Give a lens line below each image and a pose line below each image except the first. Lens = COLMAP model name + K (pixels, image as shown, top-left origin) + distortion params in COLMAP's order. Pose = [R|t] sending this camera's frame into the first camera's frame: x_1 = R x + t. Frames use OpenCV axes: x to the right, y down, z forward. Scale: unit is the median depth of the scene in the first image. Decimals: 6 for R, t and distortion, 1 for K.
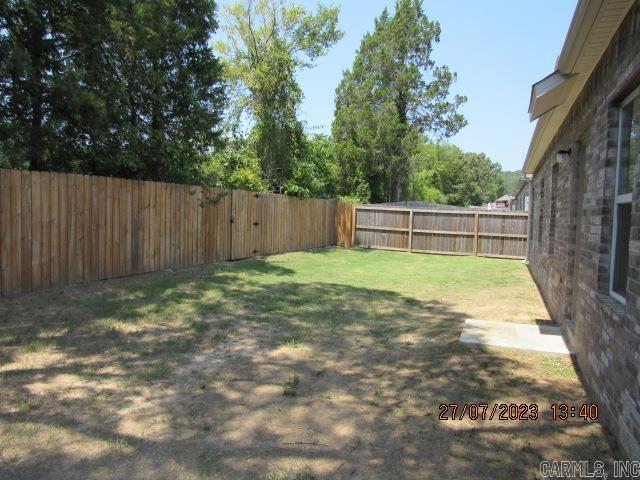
lens RADIAL K [[463.7, 0, 313.4], [0, 463.7, 241.1], [0, 0, 1]] dist [-0.035972, -0.000946]
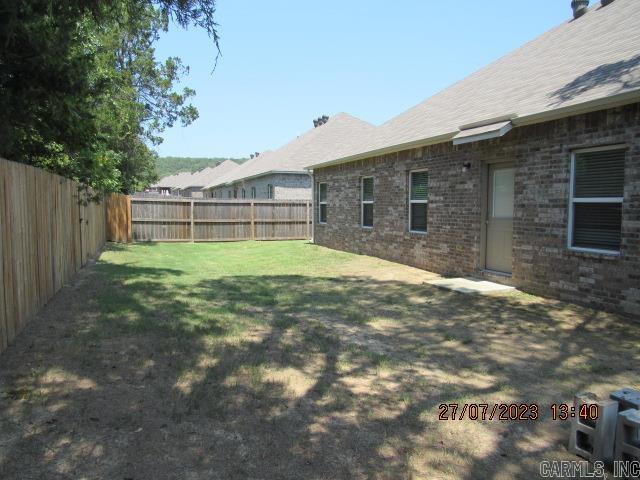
lens RADIAL K [[463.7, 0, 313.4], [0, 463.7, 241.1], [0, 0, 1]] dist [-0.035972, -0.000946]
pose [[0.734328, -0.082892, 0.673715, -0.308324], [0.062045, 0.996557, 0.054987, -0.018845], [-0.675953, 0.001423, 0.736943, 0.067384]]
